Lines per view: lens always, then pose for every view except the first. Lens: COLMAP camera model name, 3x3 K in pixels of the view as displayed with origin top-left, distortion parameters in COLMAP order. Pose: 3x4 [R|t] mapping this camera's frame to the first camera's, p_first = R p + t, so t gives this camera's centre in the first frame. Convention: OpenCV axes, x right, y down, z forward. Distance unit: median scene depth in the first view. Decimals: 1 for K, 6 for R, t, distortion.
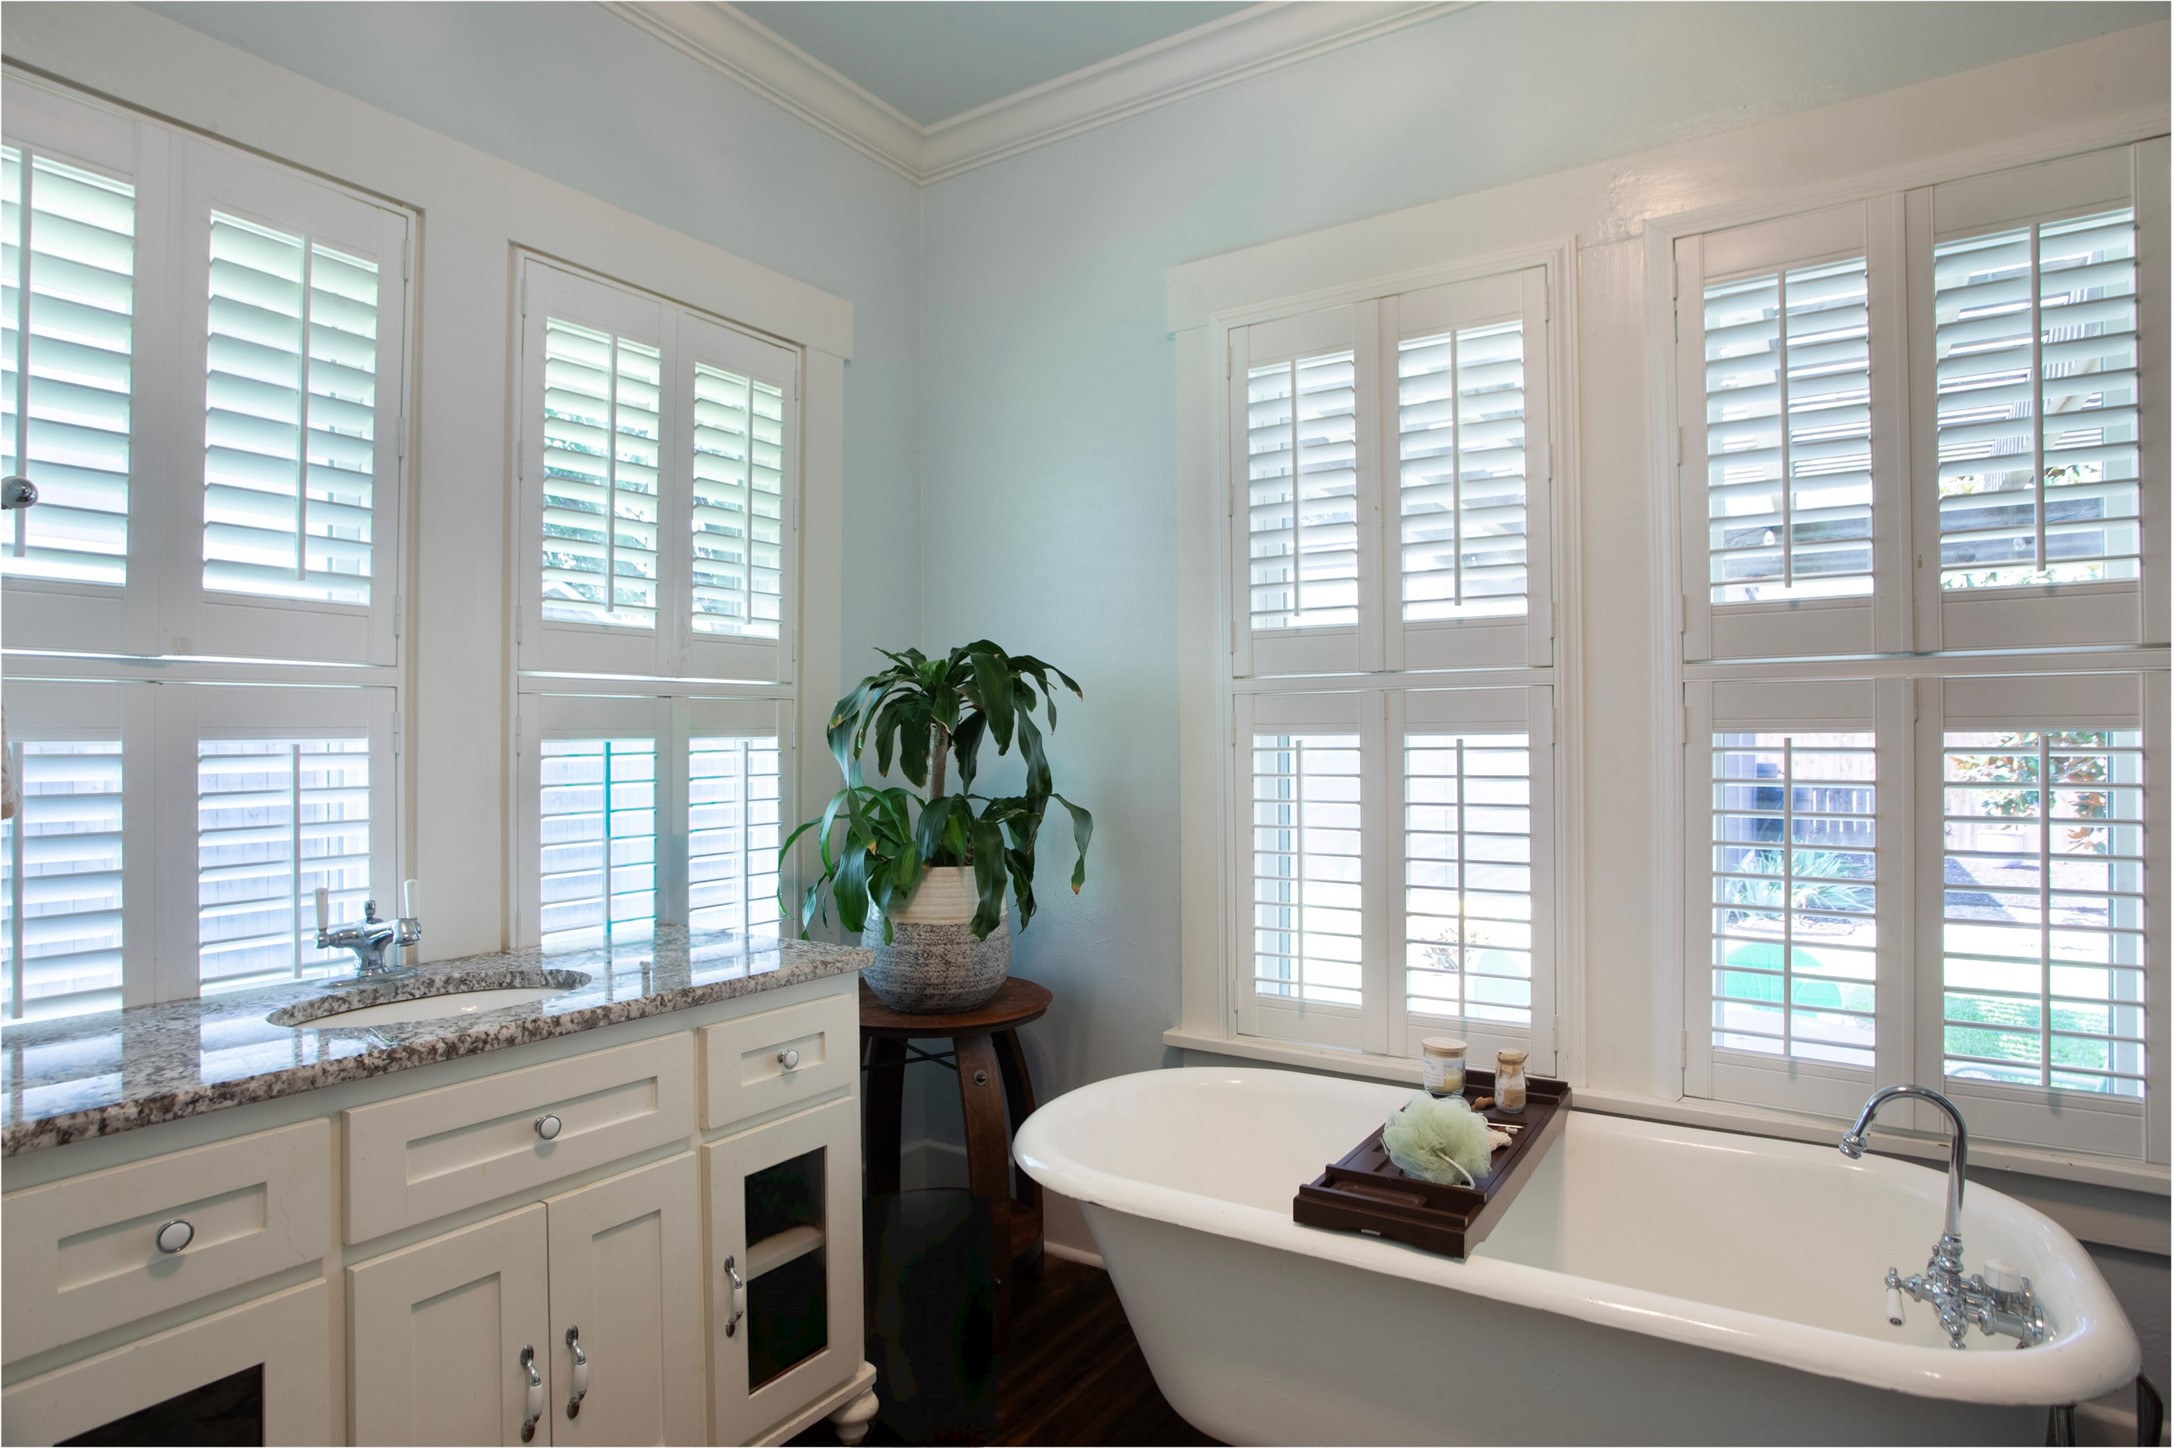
lens RADIAL K [[1132.8, 0, 1094.6], [0, 1132.8, 729.1], [0, 0, 1]] dist [-0.052650, 0.008217]
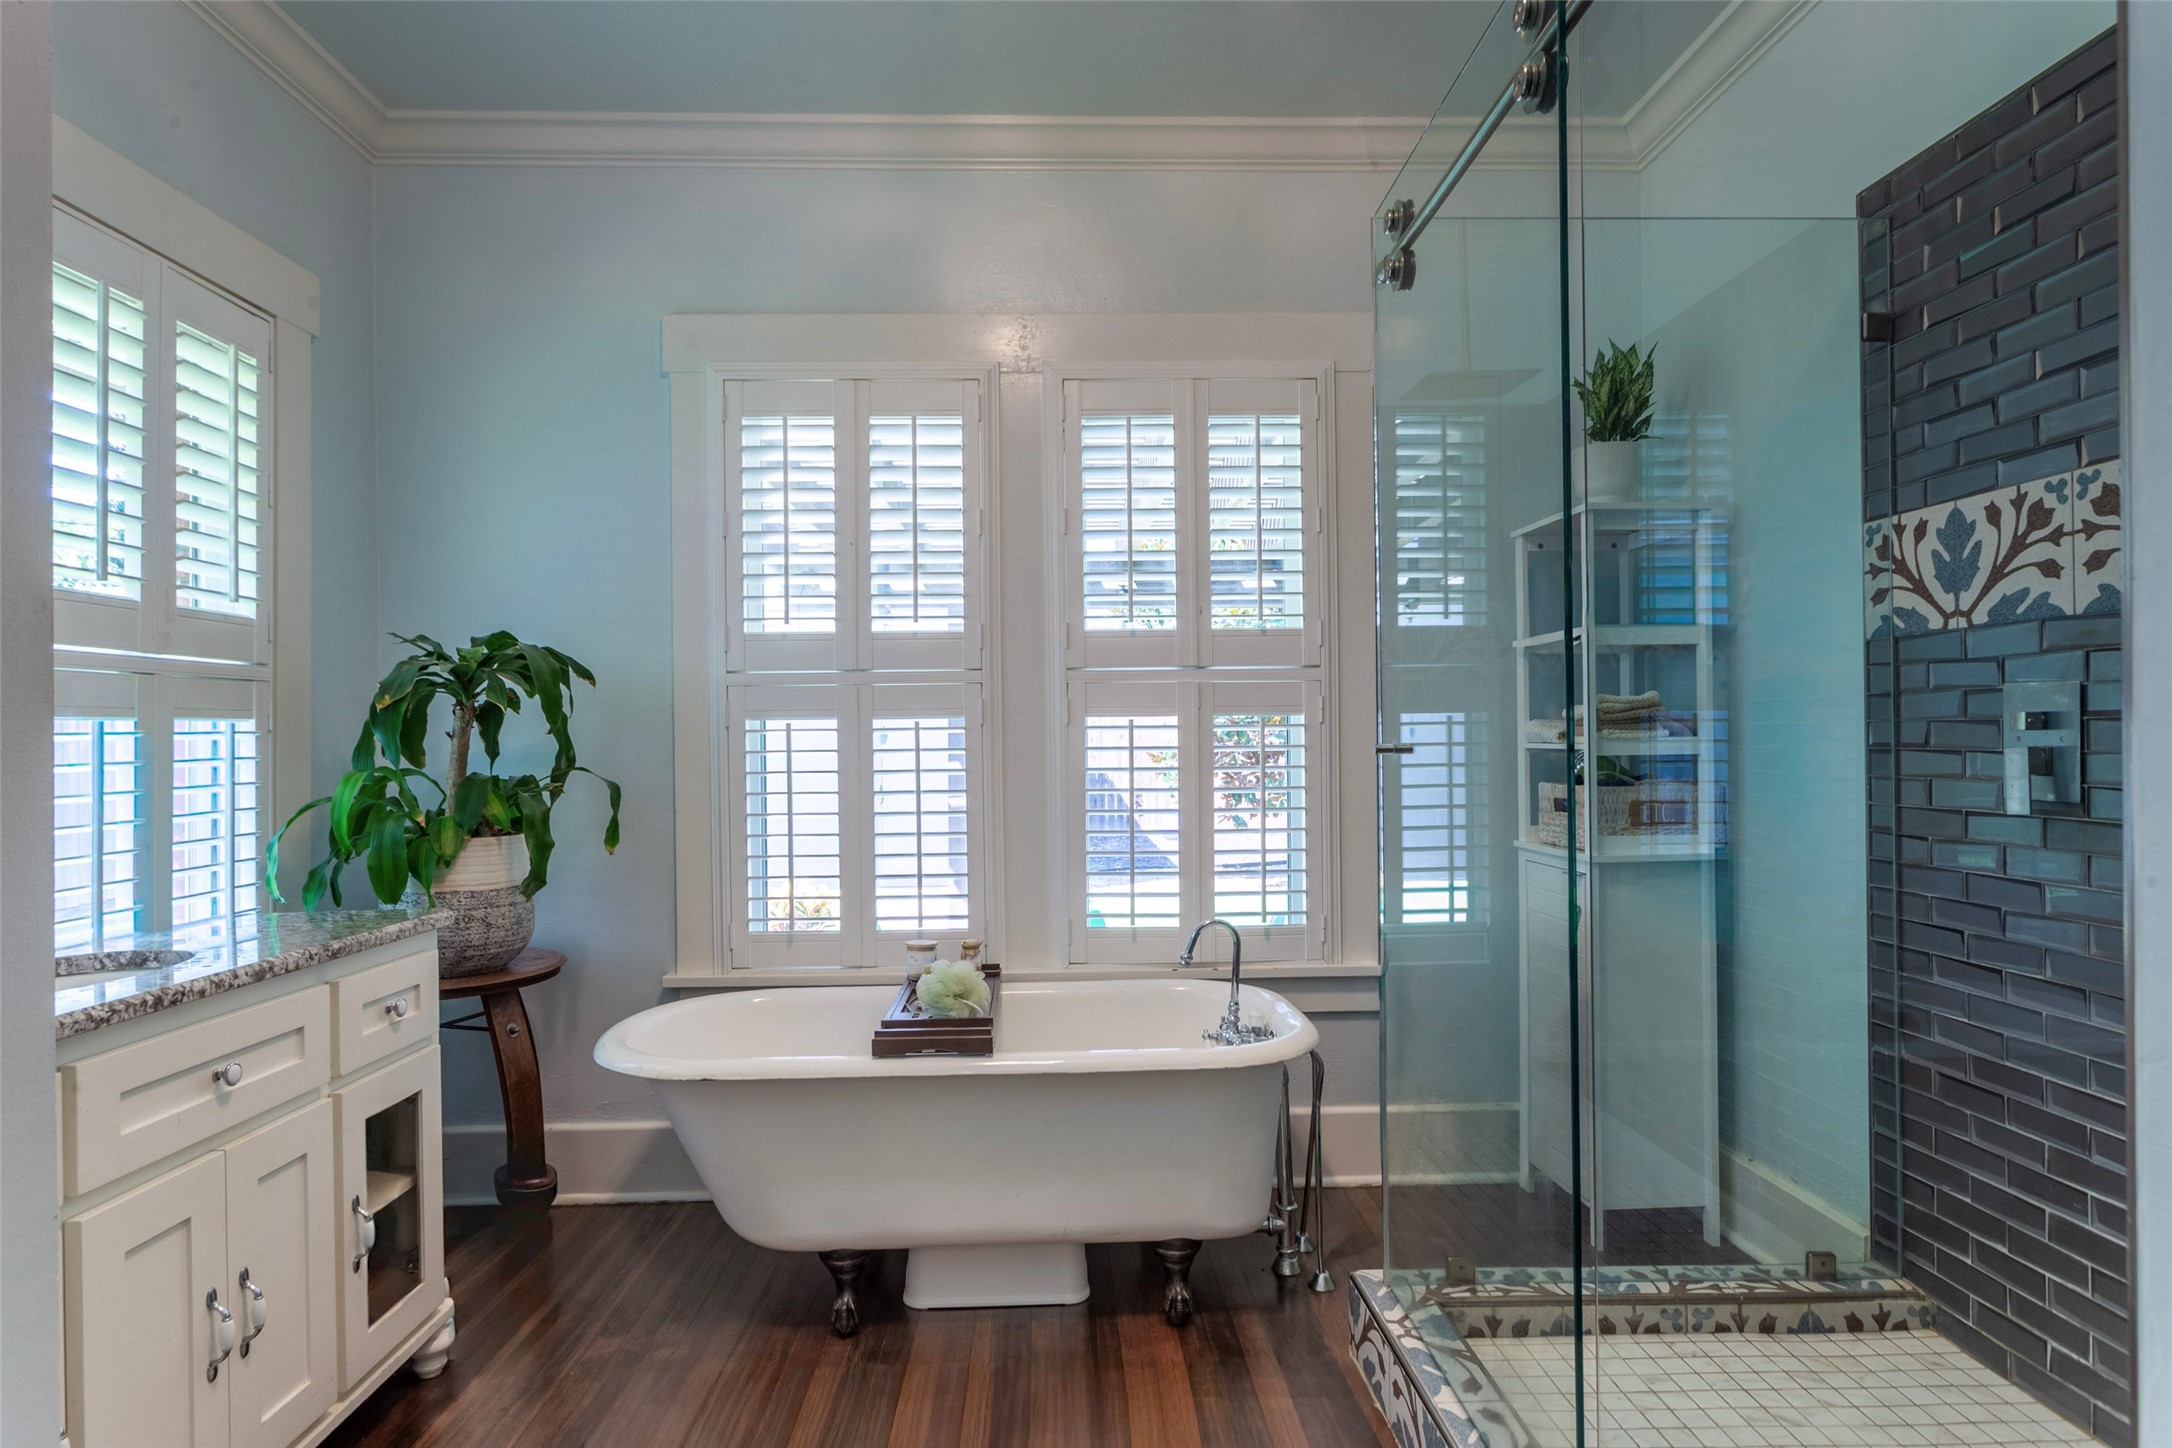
lens RADIAL K [[1132.8, 0, 1079.7], [0, 1132.8, 725.2], [0, 0, 1]] dist [-0.052650, 0.008217]
pose [[0.815796, 0.003937, 0.578326, -0.287185], [0.001986, 0.999952, -0.009609, 0.025661], [-0.578336, 0.008988, 0.815749, -0.205129]]
